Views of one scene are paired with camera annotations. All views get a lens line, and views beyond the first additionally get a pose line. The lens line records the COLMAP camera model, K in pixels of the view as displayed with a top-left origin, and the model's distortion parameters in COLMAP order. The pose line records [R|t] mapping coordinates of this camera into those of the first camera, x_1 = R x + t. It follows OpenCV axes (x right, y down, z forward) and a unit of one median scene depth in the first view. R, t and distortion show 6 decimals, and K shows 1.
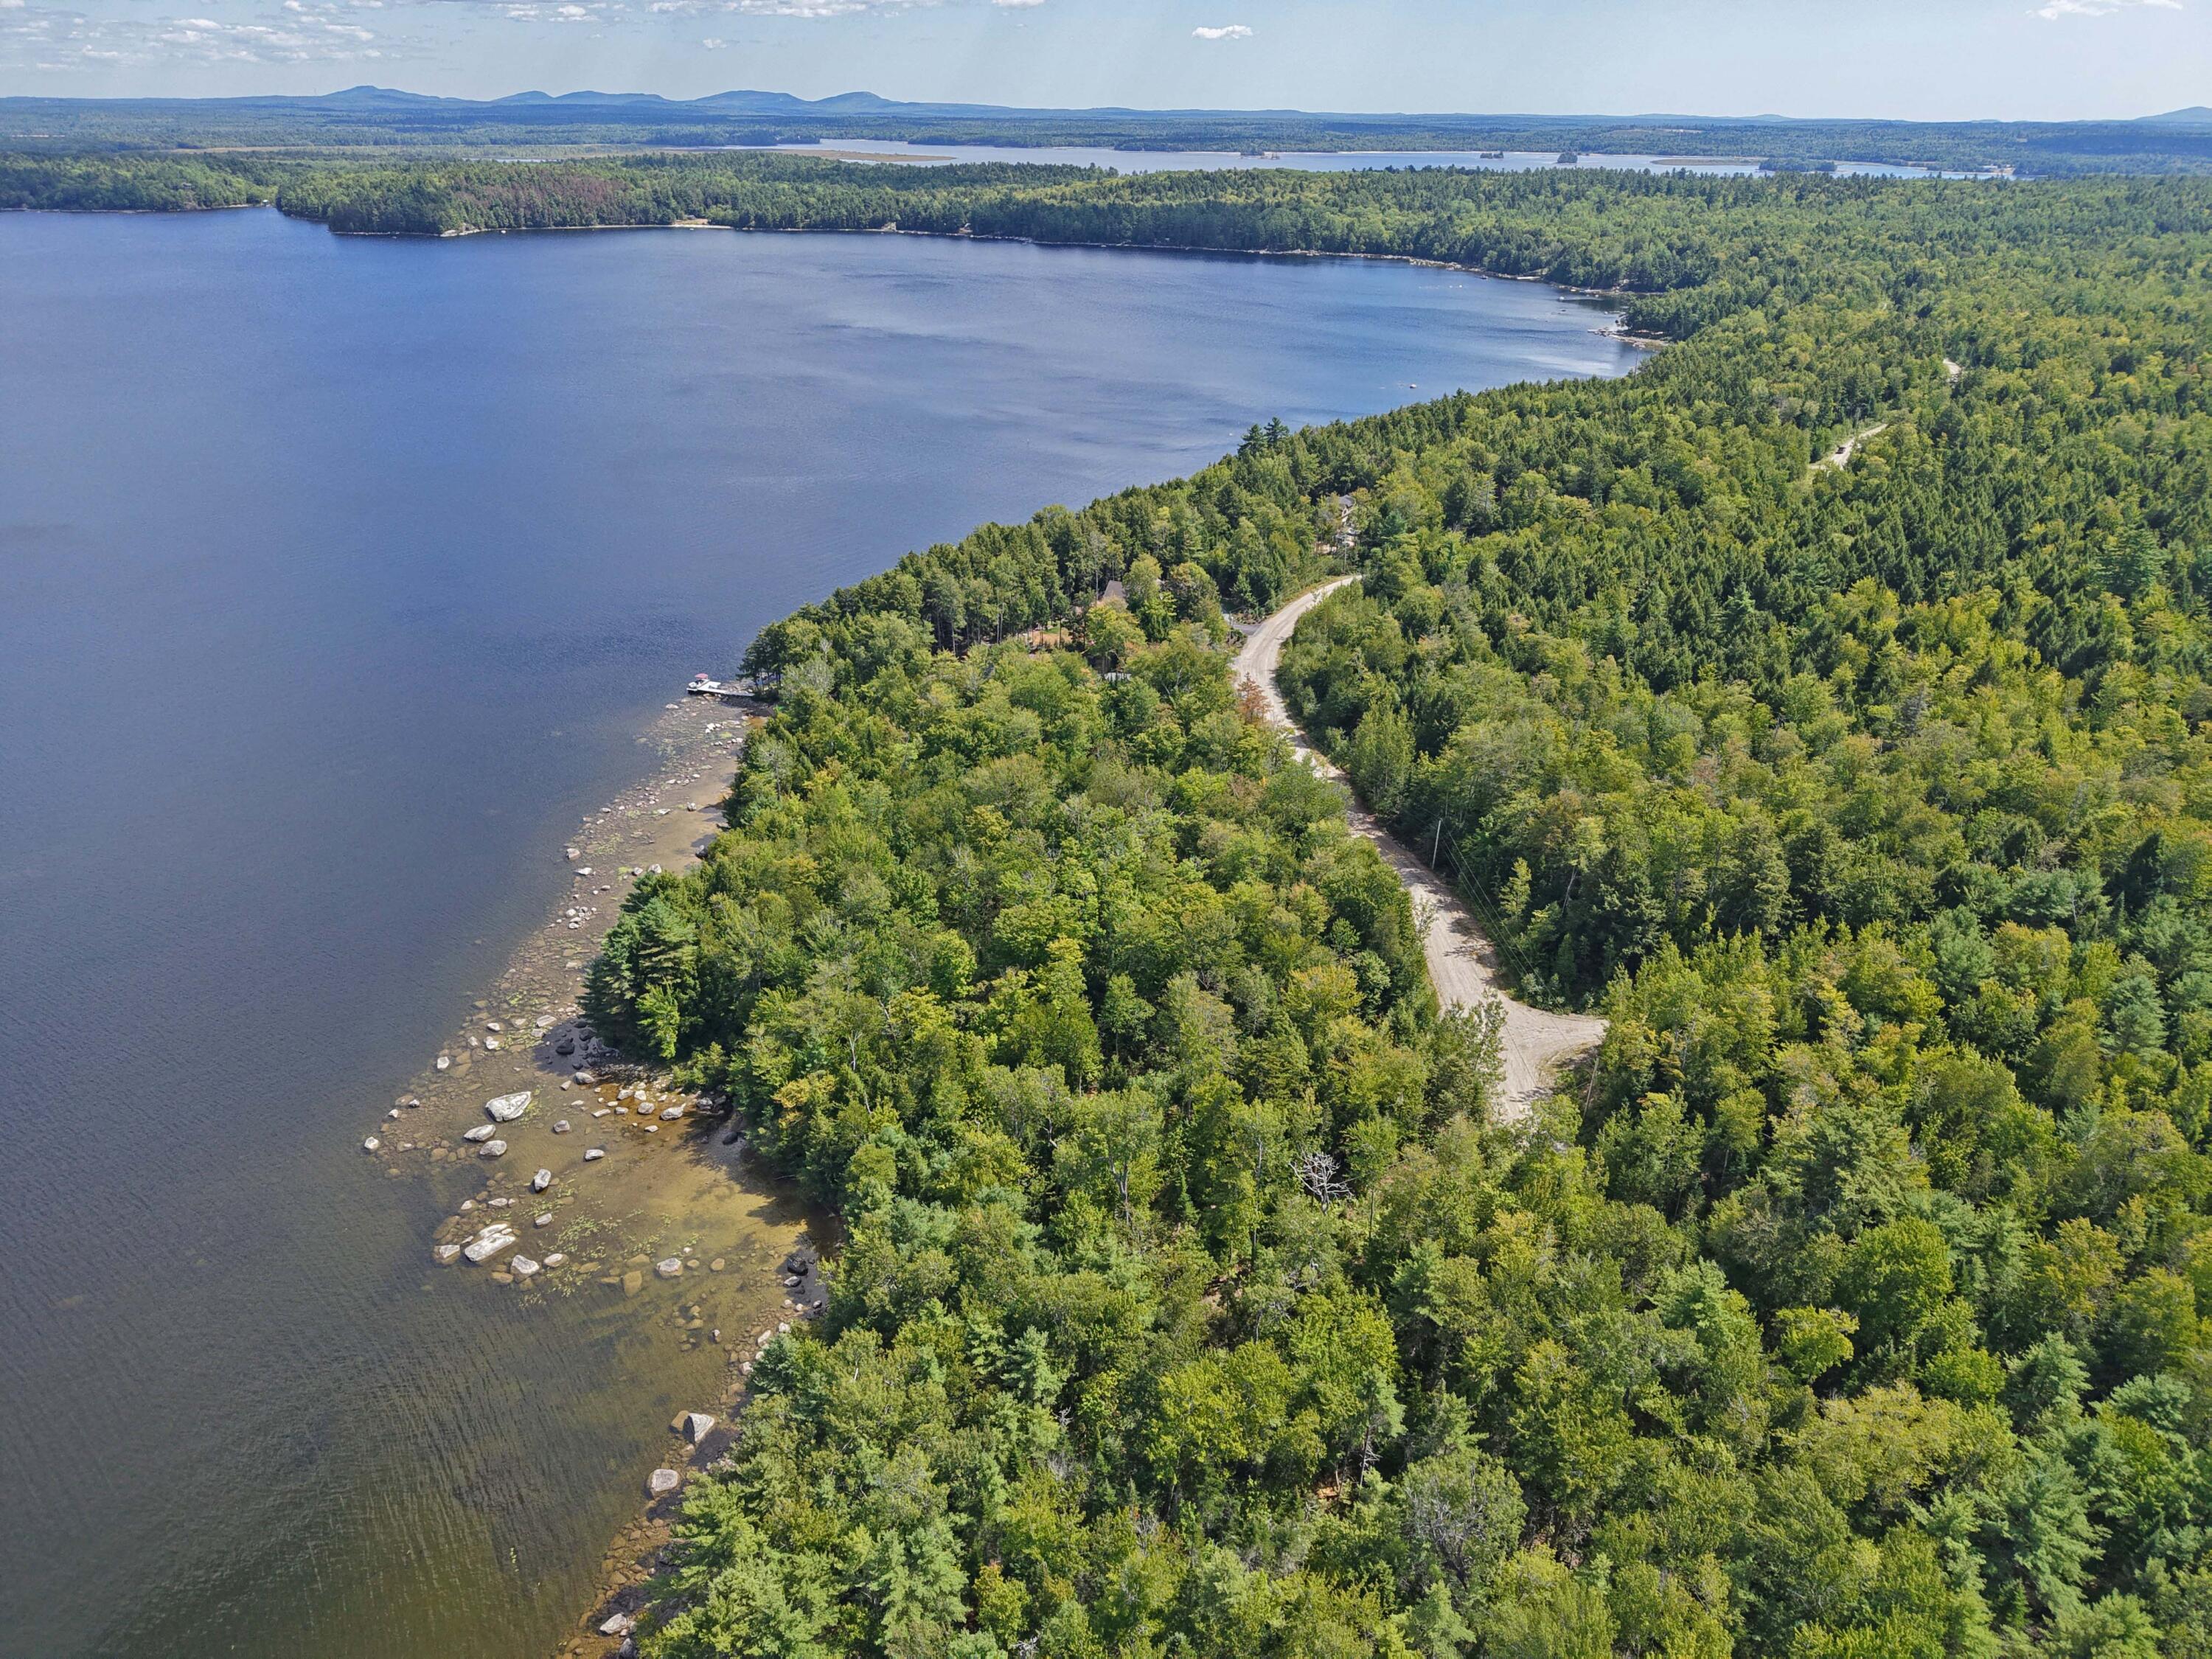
lens RADIAL K [[1495.9, 0, 1106.0], [0, 1495.9, 829.5], [0, 0, 1]] dist [0.027357, -0.008094]
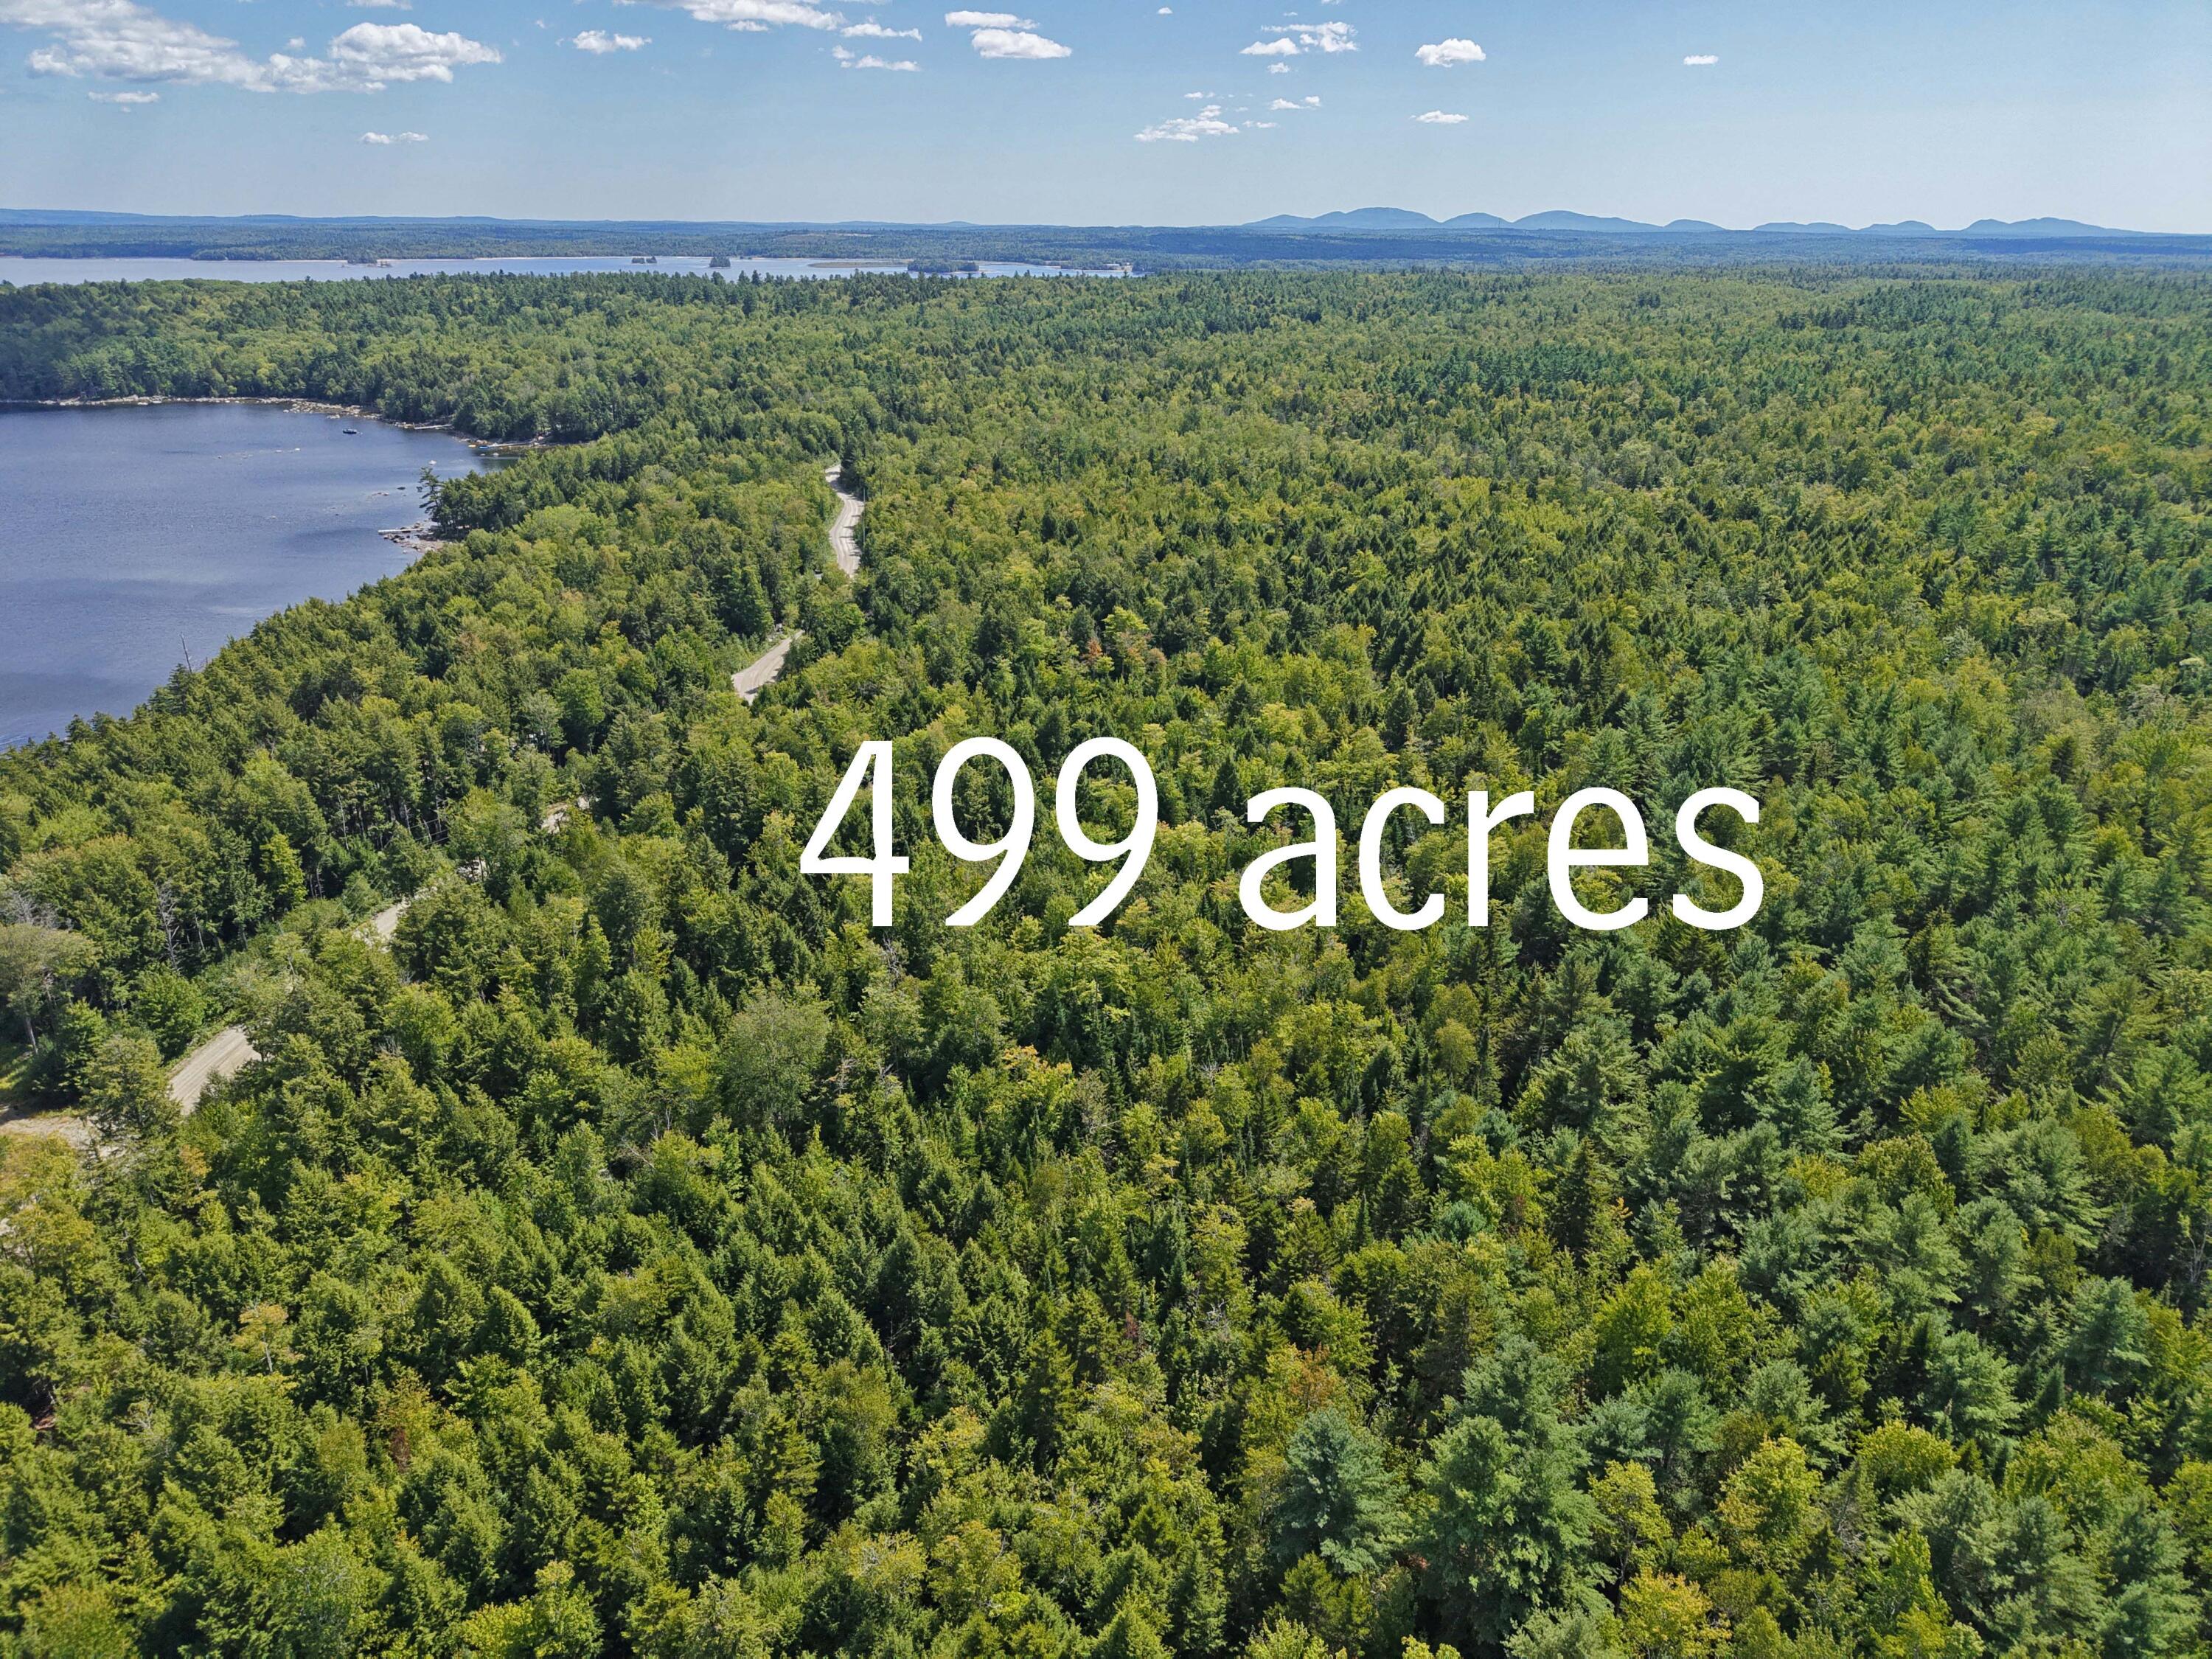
lens RADIAL K [[1495.9, 0, 1106.0], [0, 1495.9, 829.5], [0, 0, 1]] dist [0.027357, -0.008094]
pose [[0.892455, -0.179192, 0.414023, 0.182317], [0.203521, 0.978955, -0.015007, -0.086415], [-0.402621, 0.097655, 0.910143, 0.202298]]
